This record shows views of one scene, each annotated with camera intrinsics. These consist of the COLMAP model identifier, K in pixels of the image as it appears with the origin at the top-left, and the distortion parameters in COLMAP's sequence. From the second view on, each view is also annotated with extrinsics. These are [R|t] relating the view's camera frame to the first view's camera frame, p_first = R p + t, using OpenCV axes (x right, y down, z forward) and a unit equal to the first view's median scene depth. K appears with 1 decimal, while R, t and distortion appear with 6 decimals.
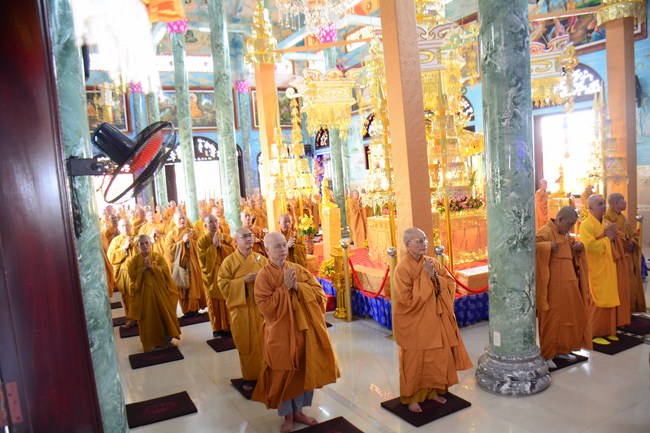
lens RADIAL K [[504.0, 0, 323.7], [0, 504.0, 218.3], [0, 0, 1]] dist [-0.139679, 0.084528]
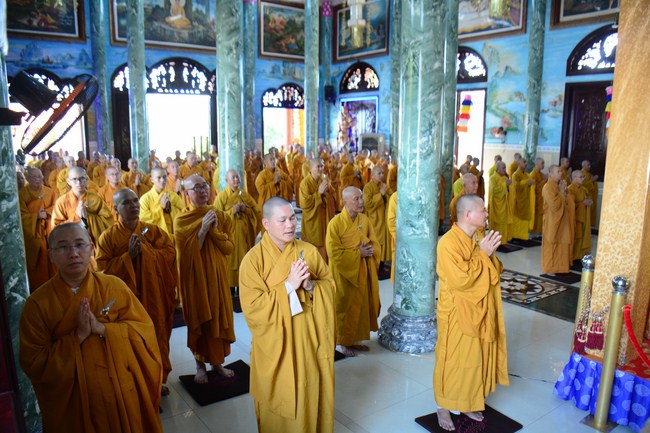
lens RADIAL K [[504.0, 0, 328.9], [0, 504.0, 222.5], [0, 0, 1]] dist [-0.139679, 0.084528]
pose [[0.986193, 0.055002, 0.156197, -0.146426], [-0.069098, 0.993870, 0.086299, -0.011710], [-0.150493, -0.095901, 0.983949, 0.280216]]
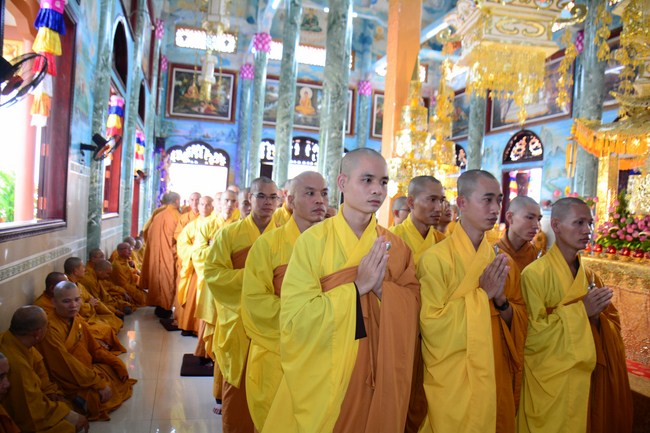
lens RADIAL K [[504.0, 0, 323.1], [0, 504.0, 216.6], [0, 0, 1]] dist [-0.139679, 0.084528]
pose [[0.967168, 0.143446, -0.209782, -0.019553], [-0.156444, 0.986585, -0.046647, 0.009758], [0.200277, 0.077934, 0.976635, 0.154004]]
